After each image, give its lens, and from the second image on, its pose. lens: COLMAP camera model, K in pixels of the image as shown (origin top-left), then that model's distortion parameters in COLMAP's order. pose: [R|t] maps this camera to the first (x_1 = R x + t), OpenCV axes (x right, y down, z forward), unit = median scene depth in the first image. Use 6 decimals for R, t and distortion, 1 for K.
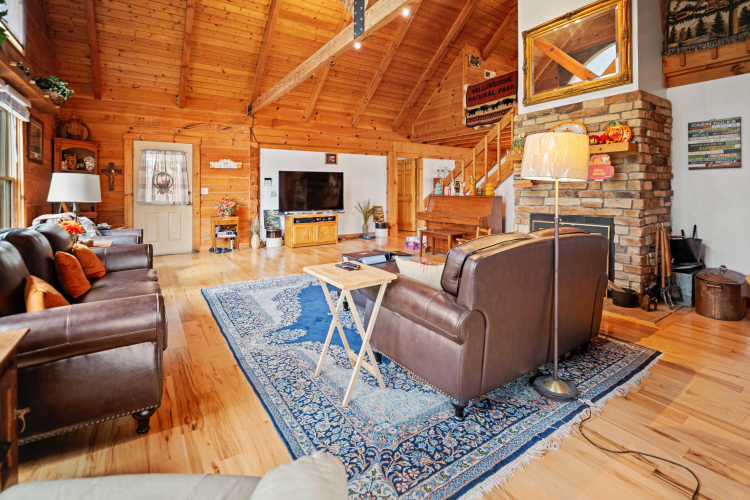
lens RADIAL K [[343.7, 0, 380.8], [0, 343.7, 247.5], [0, 0, 1]] dist [-0.004573, 0.000095]
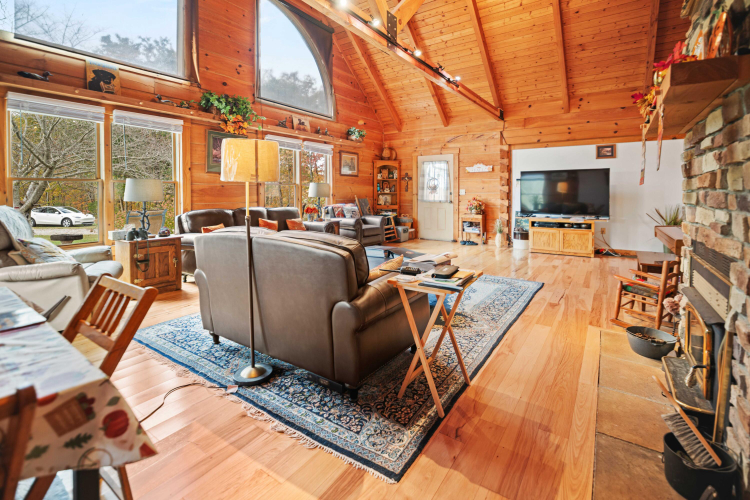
lens RADIAL K [[343.7, 0, 379.3], [0, 343.7, 249.0], [0, 0, 1]] dist [-0.004573, 0.000095]
pose [[0.375352, 0.152012, -0.914332, 0.499967], [-0.152770, 0.983115, 0.100733, -0.044932], [0.914206, 0.101873, 0.392237, 0.284959]]
